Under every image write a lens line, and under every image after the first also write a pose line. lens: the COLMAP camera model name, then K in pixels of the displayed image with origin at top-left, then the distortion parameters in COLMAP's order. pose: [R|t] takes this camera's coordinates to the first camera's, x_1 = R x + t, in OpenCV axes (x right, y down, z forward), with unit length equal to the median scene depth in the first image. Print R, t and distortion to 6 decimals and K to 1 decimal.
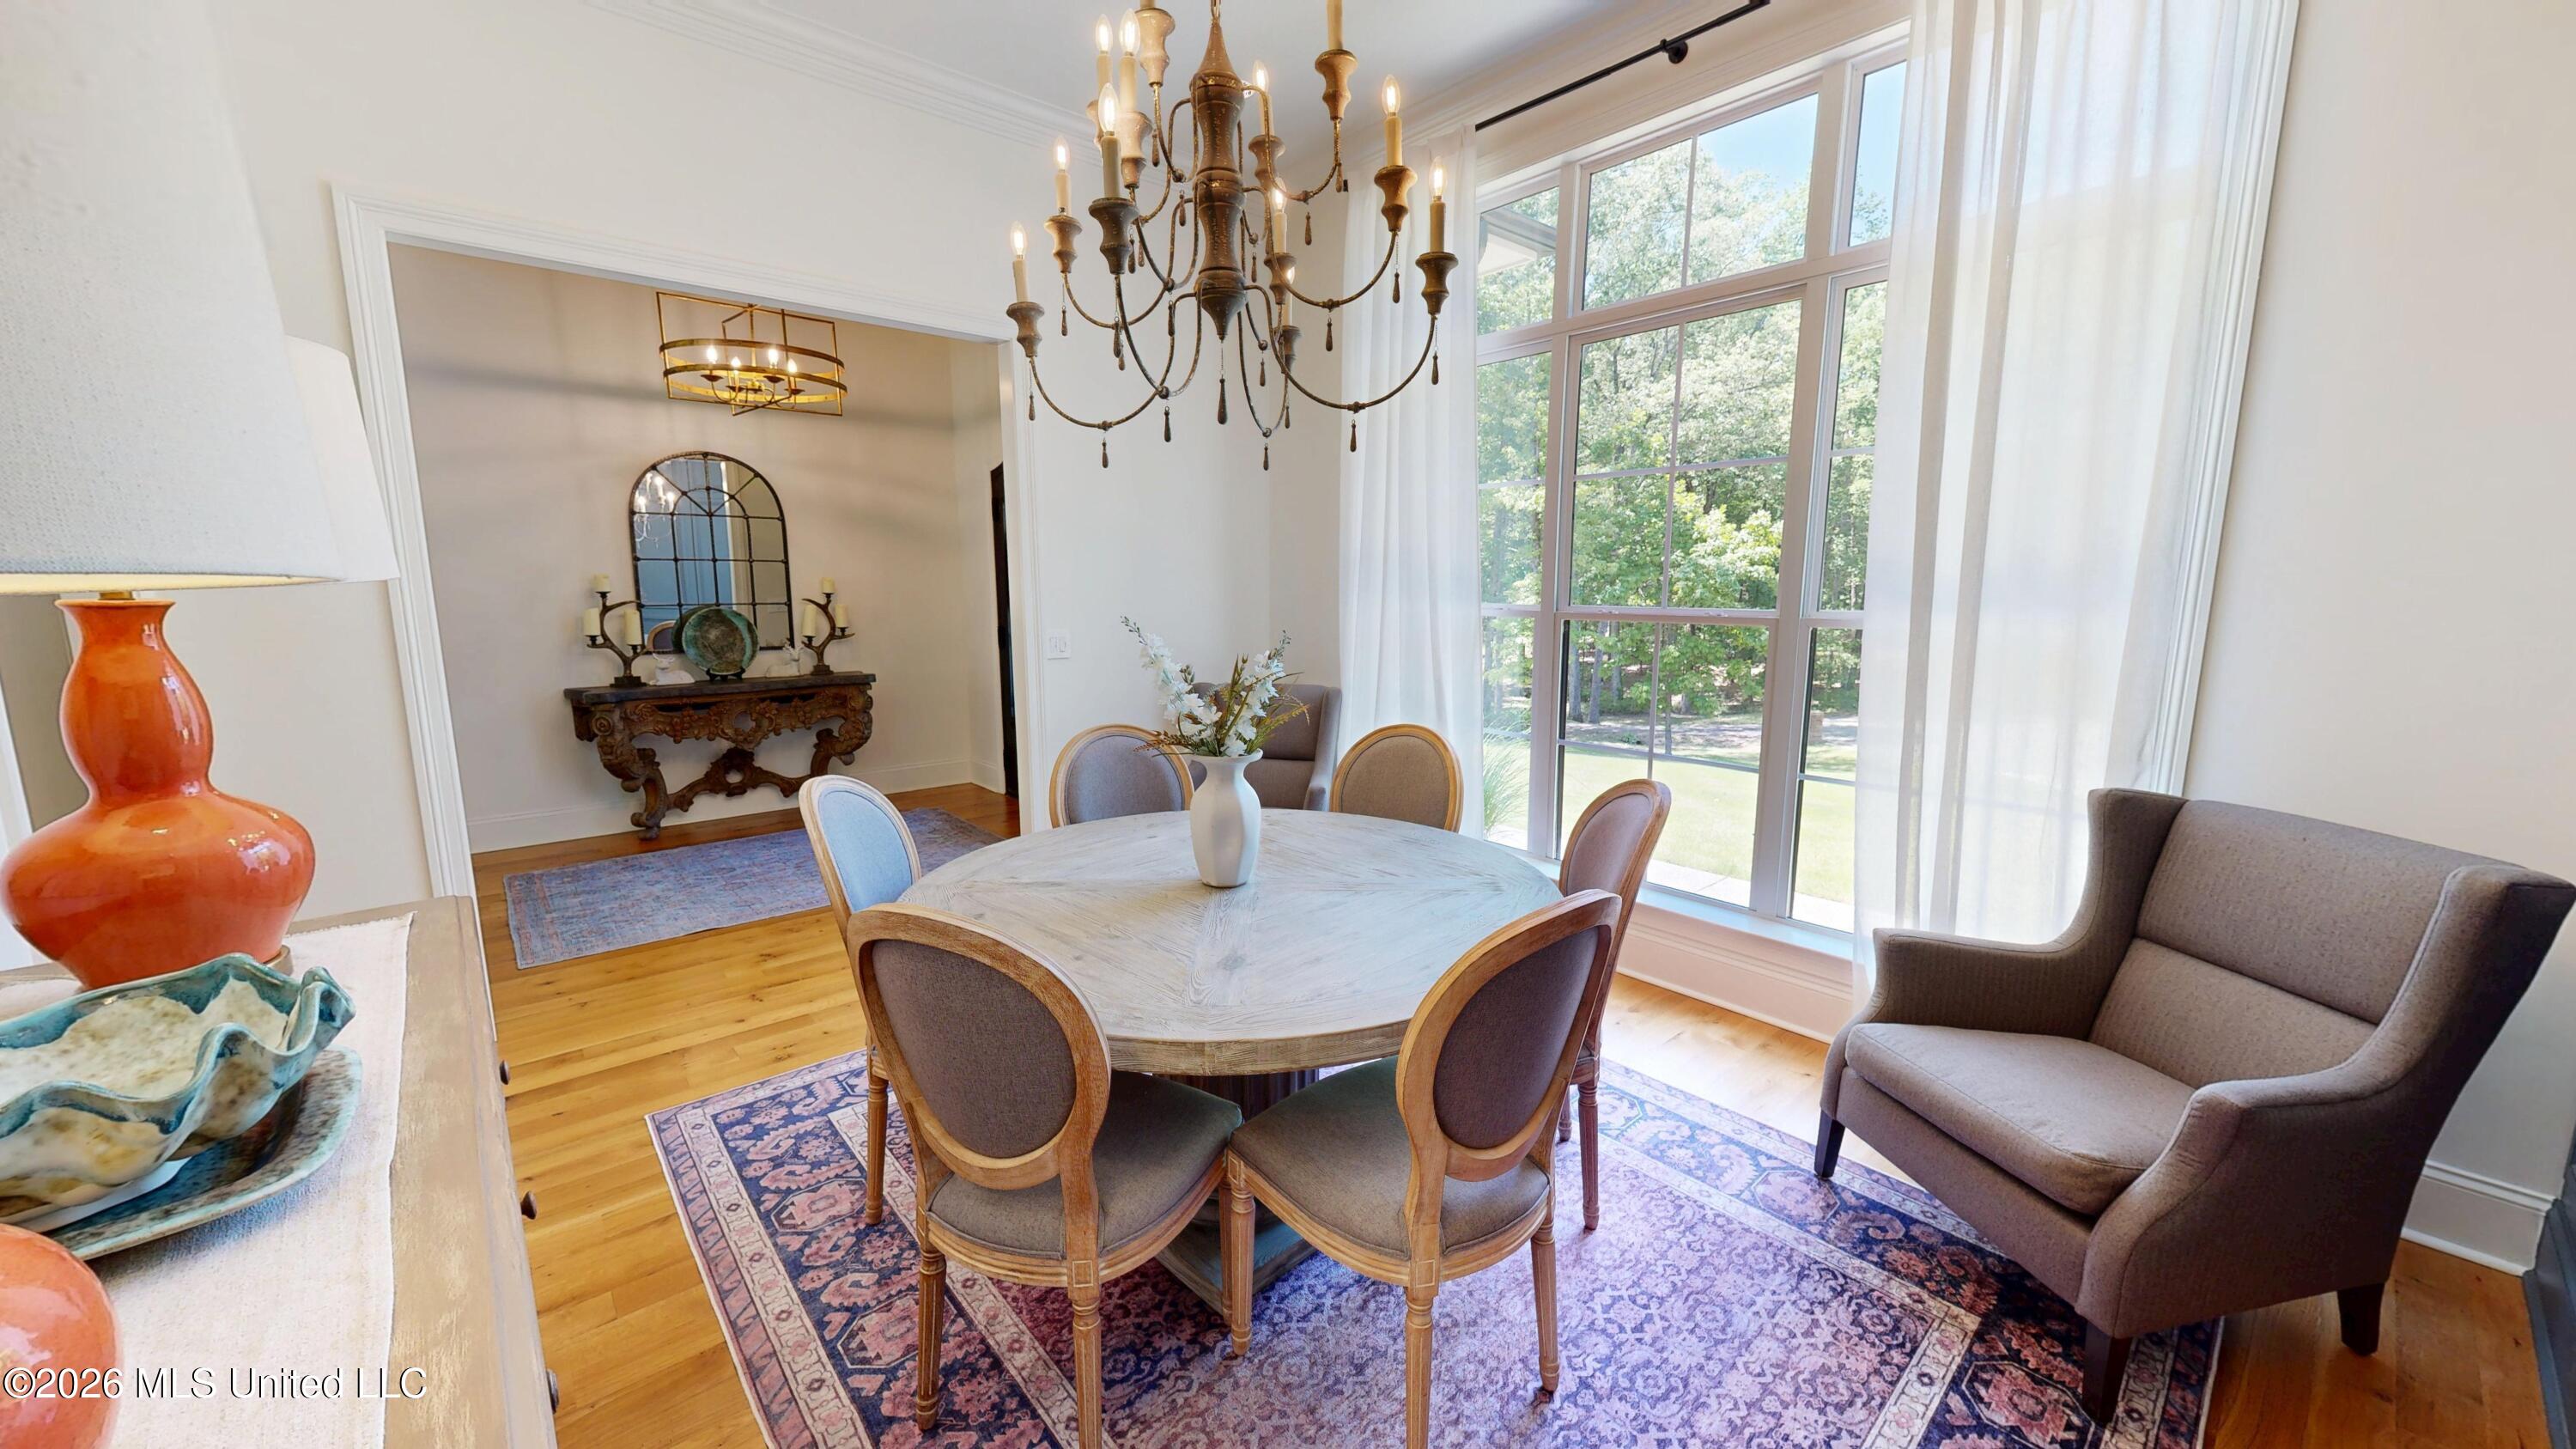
lens RADIAL K [[942.1, 0, 1296.3], [0, 942.1, 728.2], [0, 0, 1]] dist [0.000533, 0.000030]
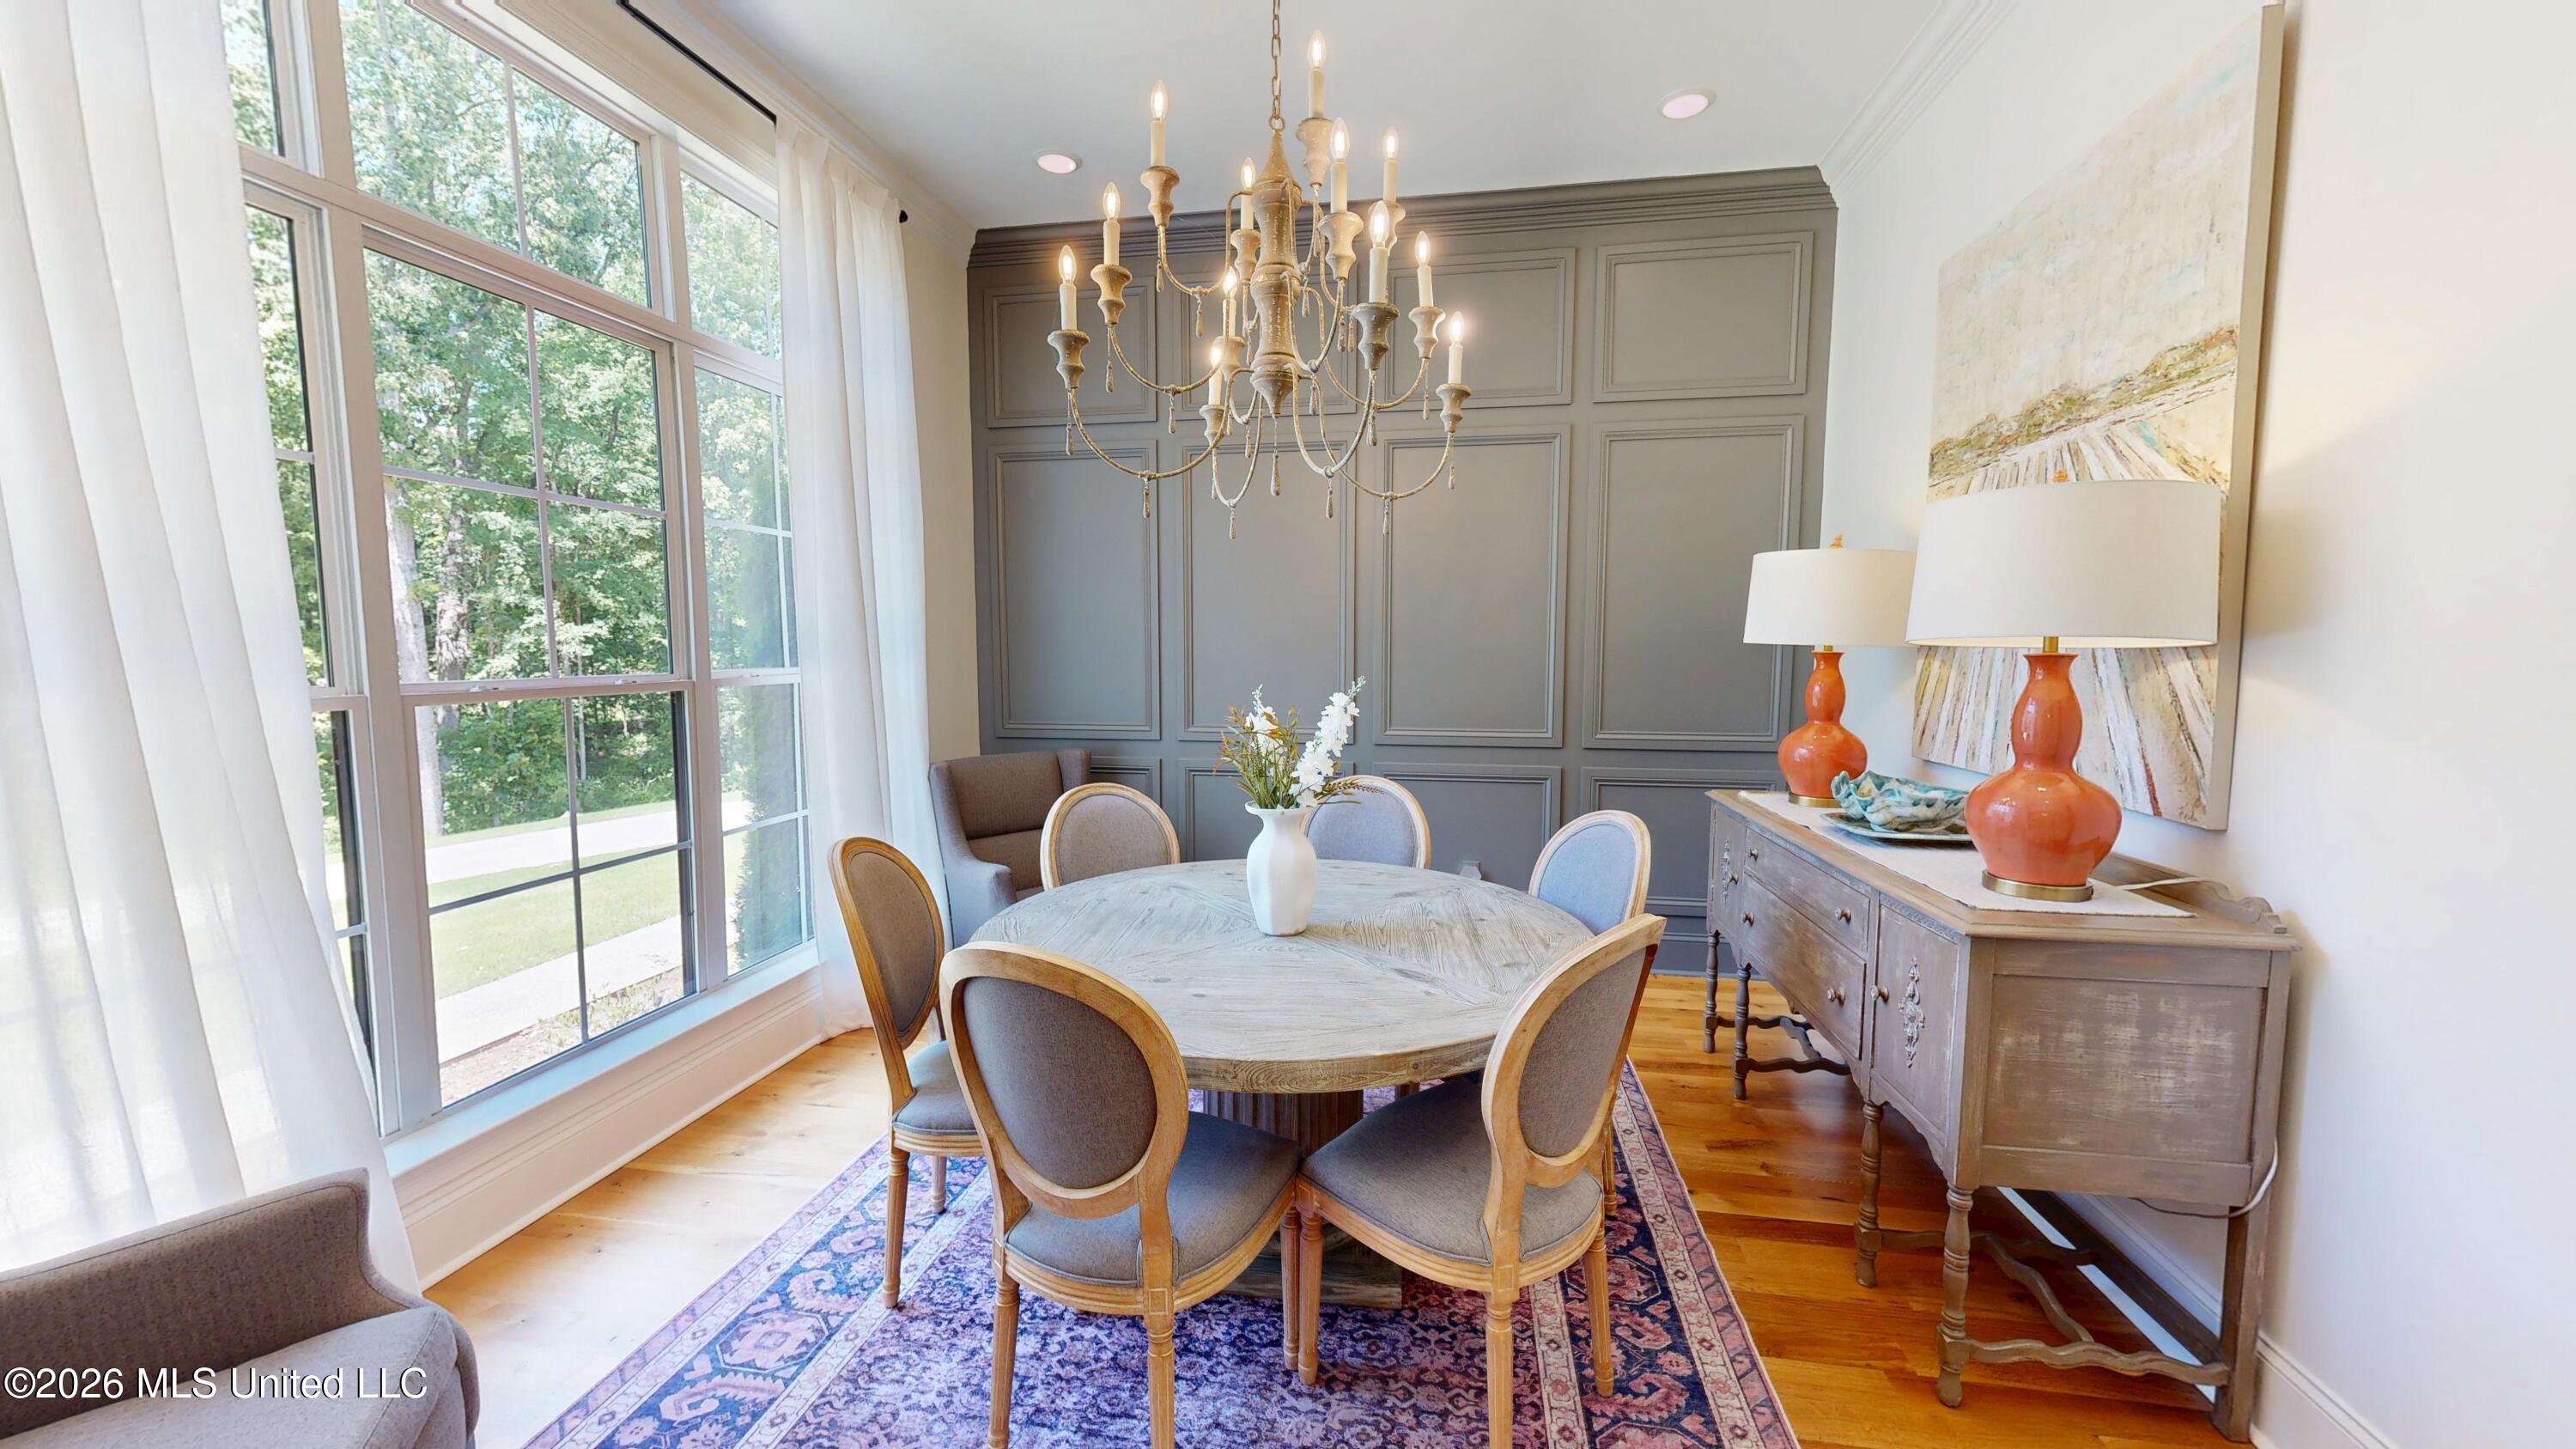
lens RADIAL K [[942.1, 0, 1296.3], [0, 942.1, 728.2], [0, 0, 1]] dist [0.000533, 0.000030]
pose [[-0.634632, -0.062461, 0.770287, -0.986601], [0.115568, 0.977850, 0.174506, -0.265459], [-0.764125, 0.199768, -0.613356, 1.796396]]
